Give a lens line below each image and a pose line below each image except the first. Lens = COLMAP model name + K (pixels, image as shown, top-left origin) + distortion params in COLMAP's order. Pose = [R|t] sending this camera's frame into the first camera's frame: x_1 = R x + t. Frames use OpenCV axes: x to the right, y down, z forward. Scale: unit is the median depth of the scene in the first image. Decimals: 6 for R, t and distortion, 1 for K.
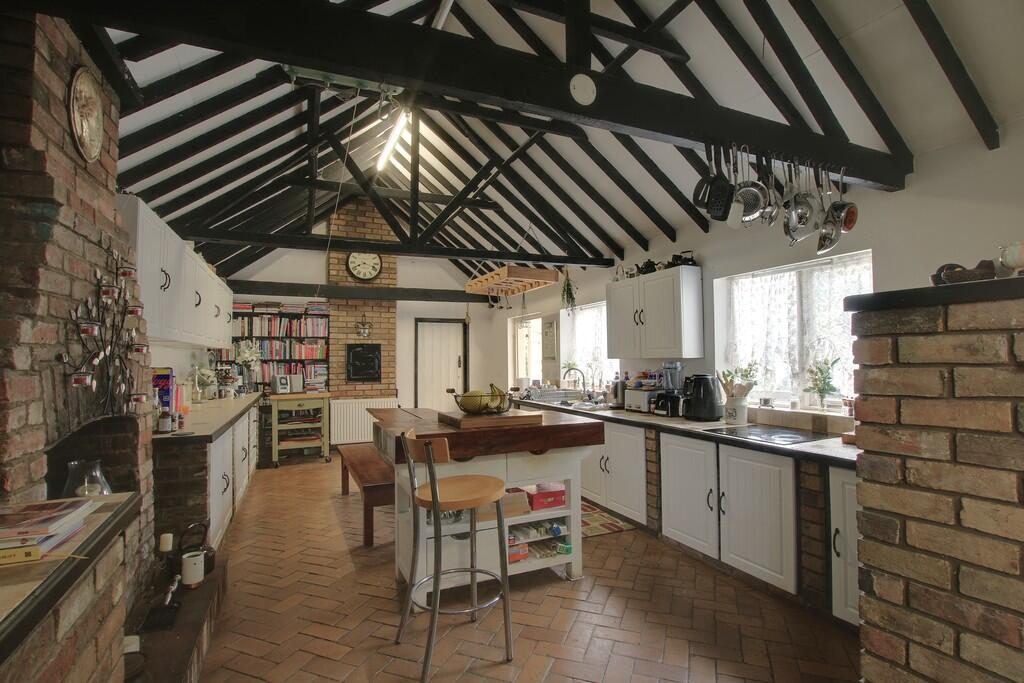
lens RADIAL K [[482.4, 0, 513.6], [0, 482.4, 343.9], [0, 0, 1]] dist [-0.032870, 0.000523]
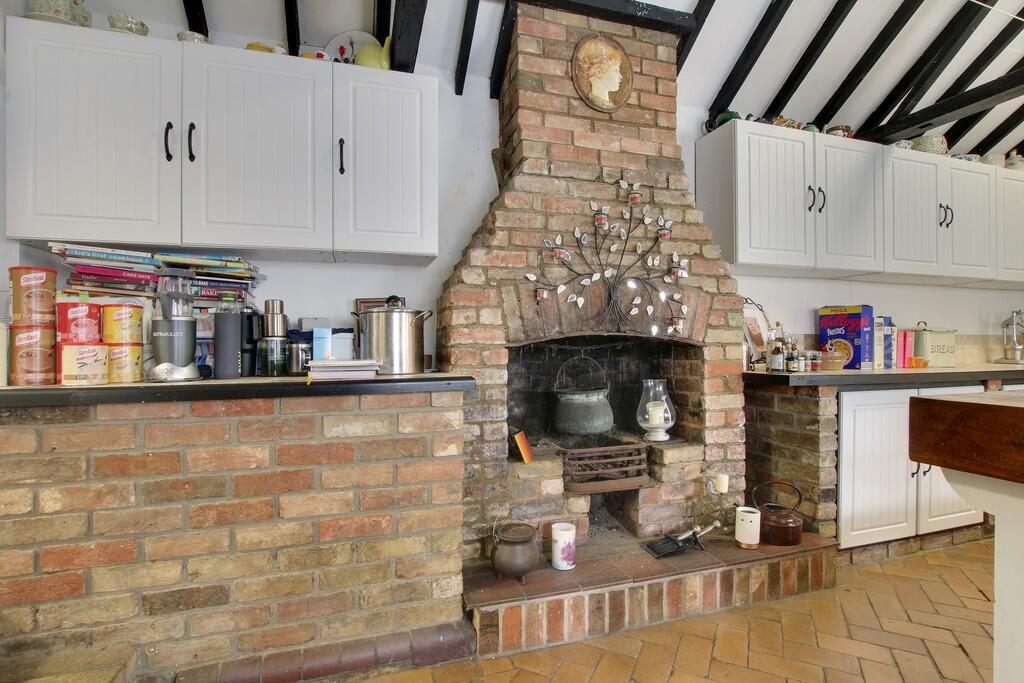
lens RADIAL K [[482.4, 0, 513.6], [0, 482.4, 343.9], [0, 0, 1]] dist [-0.032870, 0.000523]
pose [[-0.112505, 0.010843, -0.993592, 0.258046], [0.038429, 0.999240, 0.006553, 0.147933], [0.992908, -0.037446, -0.112836, 0.811374]]
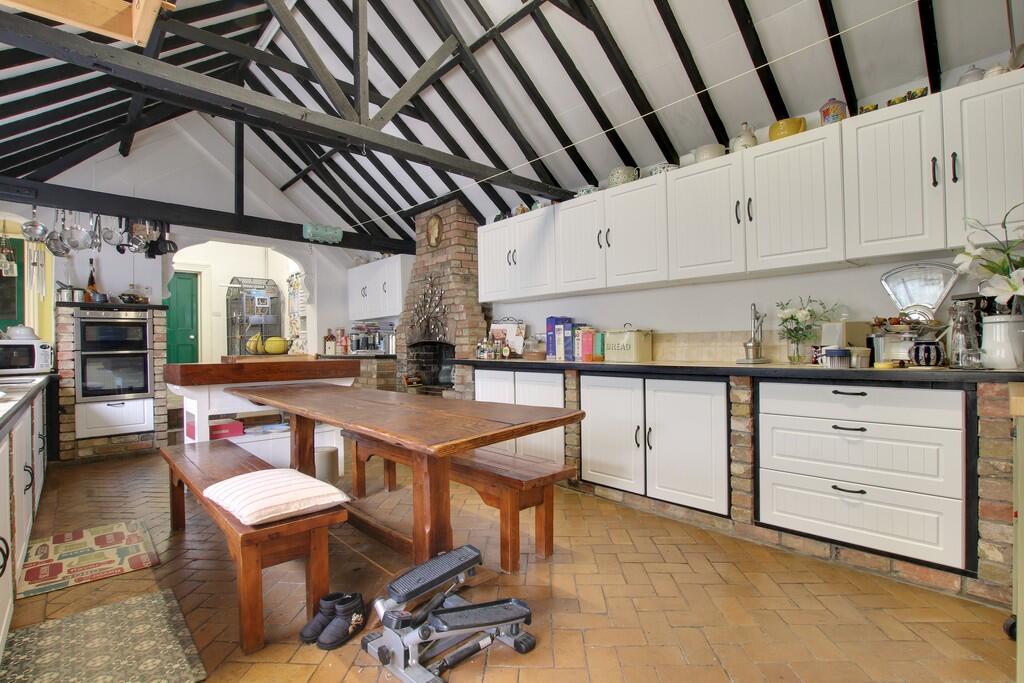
lens RADIAL K [[482.4, 0, 513.6], [0, 482.4, 343.9], [0, 0, 1]] dist [-0.032870, 0.000523]
pose [[-0.944279, 0.019132, -0.328590, -0.375887], [0.031668, 0.998959, -0.032842, 0.256549], [0.327619, -0.041418, -0.943902, 3.464296]]
